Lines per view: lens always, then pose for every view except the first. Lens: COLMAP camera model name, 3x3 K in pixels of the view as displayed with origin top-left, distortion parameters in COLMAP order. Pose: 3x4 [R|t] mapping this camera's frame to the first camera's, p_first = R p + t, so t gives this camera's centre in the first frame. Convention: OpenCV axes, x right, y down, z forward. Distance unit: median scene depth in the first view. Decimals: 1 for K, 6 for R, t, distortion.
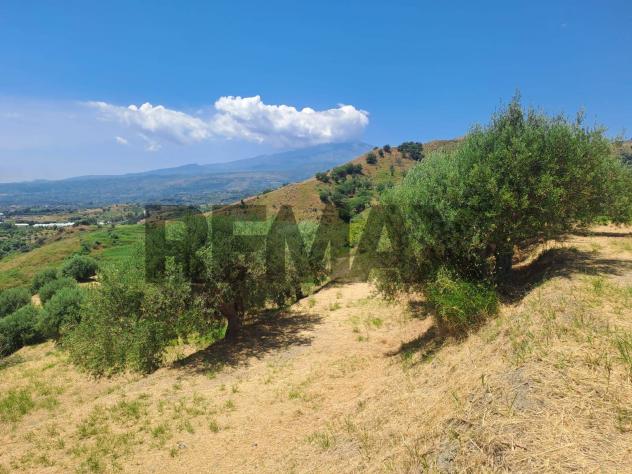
lens RADIAL K [[455.8, 0, 307.6], [0, 455.8, 247.6], [0, 0, 1]] dist [0.062292, -0.057255]
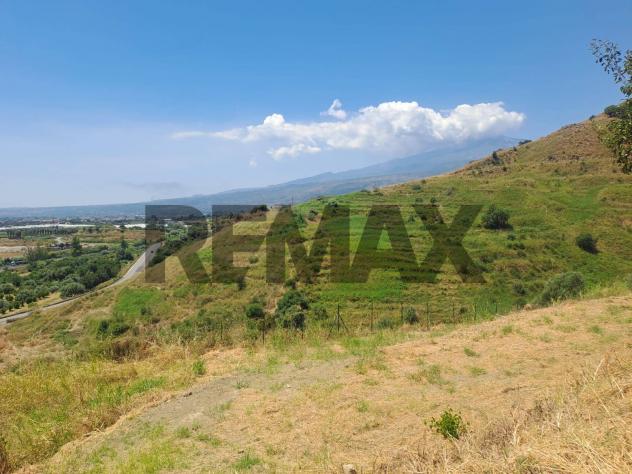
lens RADIAL K [[455.8, 0, 311.1], [0, 455.8, 246.3], [0, 0, 1]] dist [0.062292, -0.057255]
pose [[0.960438, -0.018276, -0.277894, -3.797255], [0.014085, 0.999755, -0.017069, 0.675940], [0.278138, 0.012479, 0.960460, 5.110272]]
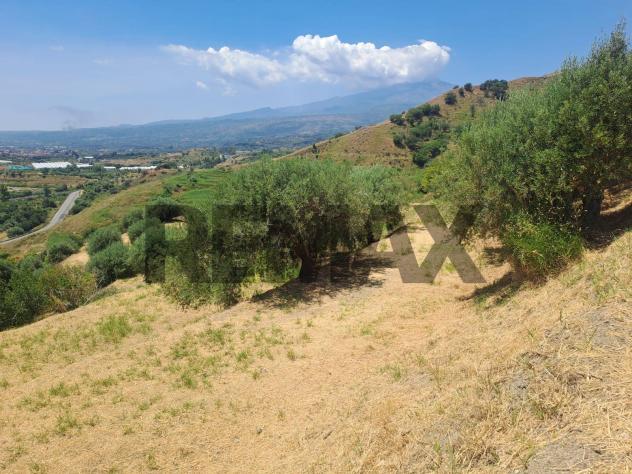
lens RADIAL K [[455.8, 0, 317.6], [0, 455.8, 237.4], [0, 0, 1]] dist [0.062292, -0.057255]
pose [[0.991012, 0.024540, -0.131505, -0.003909], [-0.011580, 0.995077, 0.098422, 0.003719], [0.133273, -0.096014, 0.986418, -0.011628]]
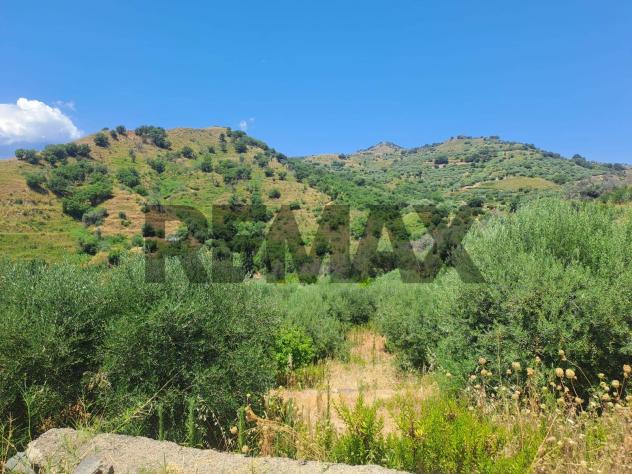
lens RADIAL K [[455.8, 0, 314.6], [0, 455.8, 241.9], [0, 0, 1]] dist [0.062292, -0.057255]
pose [[0.827540, -0.056766, 0.558530, -0.121209], [0.074620, 0.997169, -0.009214, 0.173486], [-0.556426, 0.049302, 0.829433, 3.926854]]
